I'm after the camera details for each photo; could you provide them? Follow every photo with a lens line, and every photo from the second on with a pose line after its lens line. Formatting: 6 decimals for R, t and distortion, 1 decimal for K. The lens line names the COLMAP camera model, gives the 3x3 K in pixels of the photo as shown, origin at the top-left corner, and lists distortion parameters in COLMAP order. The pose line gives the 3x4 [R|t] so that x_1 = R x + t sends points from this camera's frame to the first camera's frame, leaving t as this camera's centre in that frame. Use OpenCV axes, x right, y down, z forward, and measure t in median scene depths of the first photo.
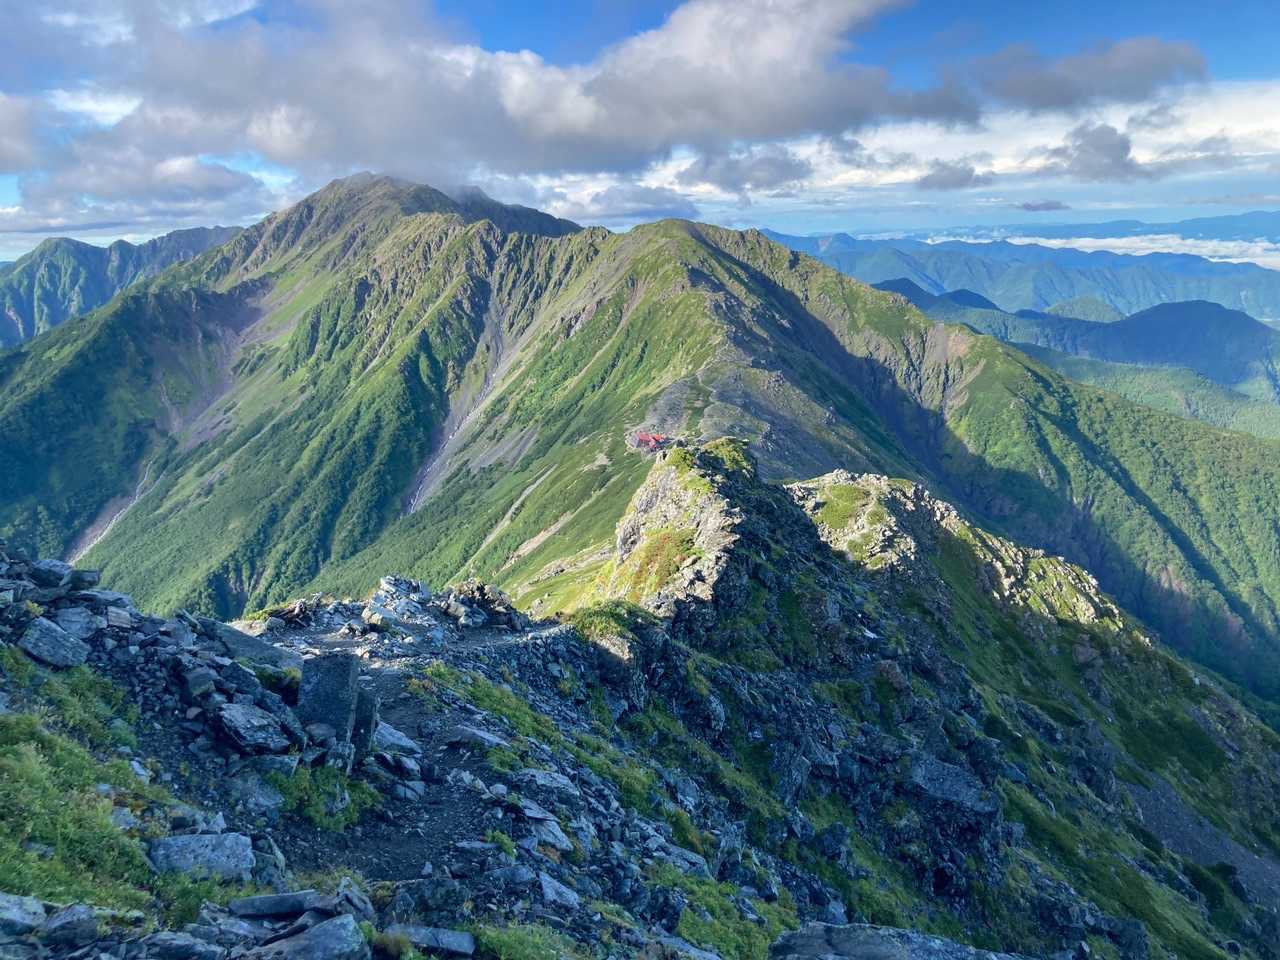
lens RADIAL K [[1033.7, 0, 637.2], [0, 1033.7, 467.7], [0, 0, 1]] dist [0.119652, -0.183118]
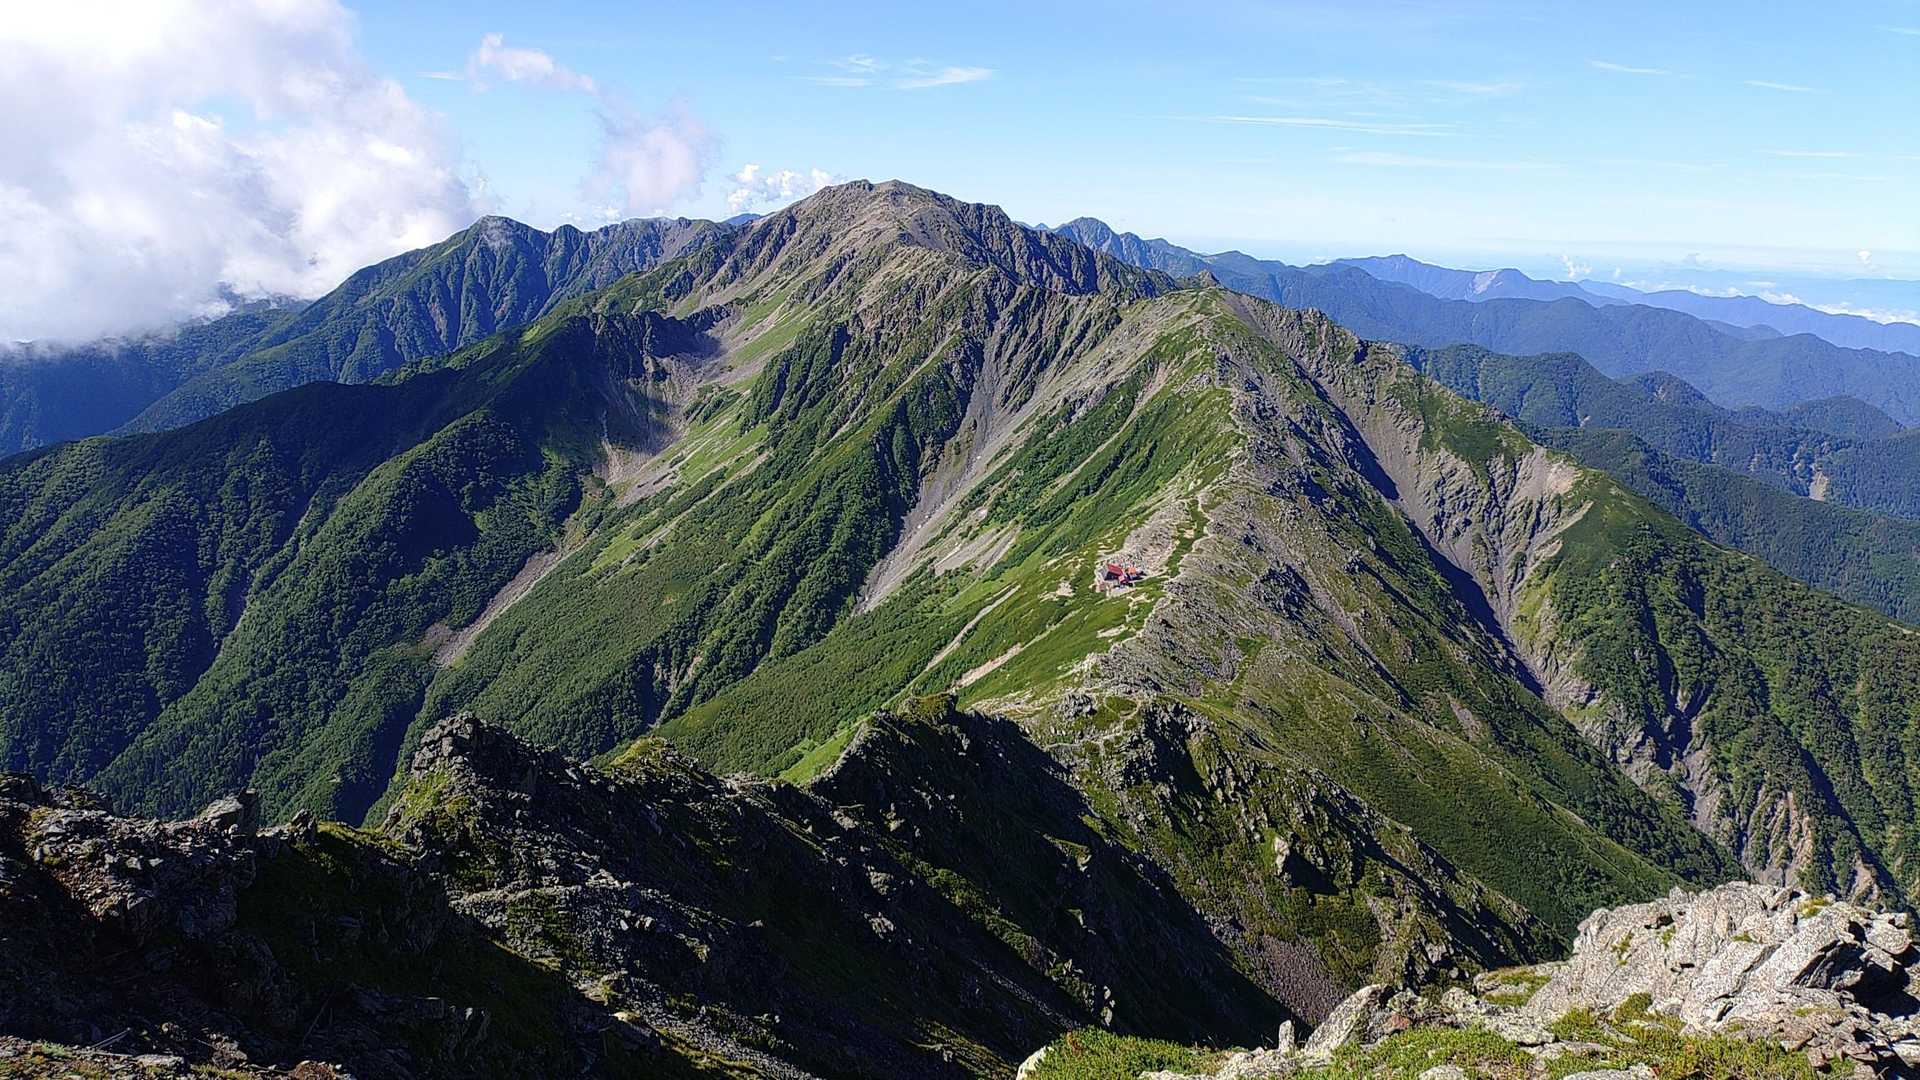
lens RADIAL K [[1390.4, 0, 973.0], [0, 1390.4, 537.8], [0, 0, 1]] dist [0.131374, -0.207749]
pose [[0.982567, 0.106312, -0.152509, 0.037684], [-0.107780, 0.994174, -0.001365, -0.023548], [0.151475, 0.017779, 0.988301, -0.117905]]
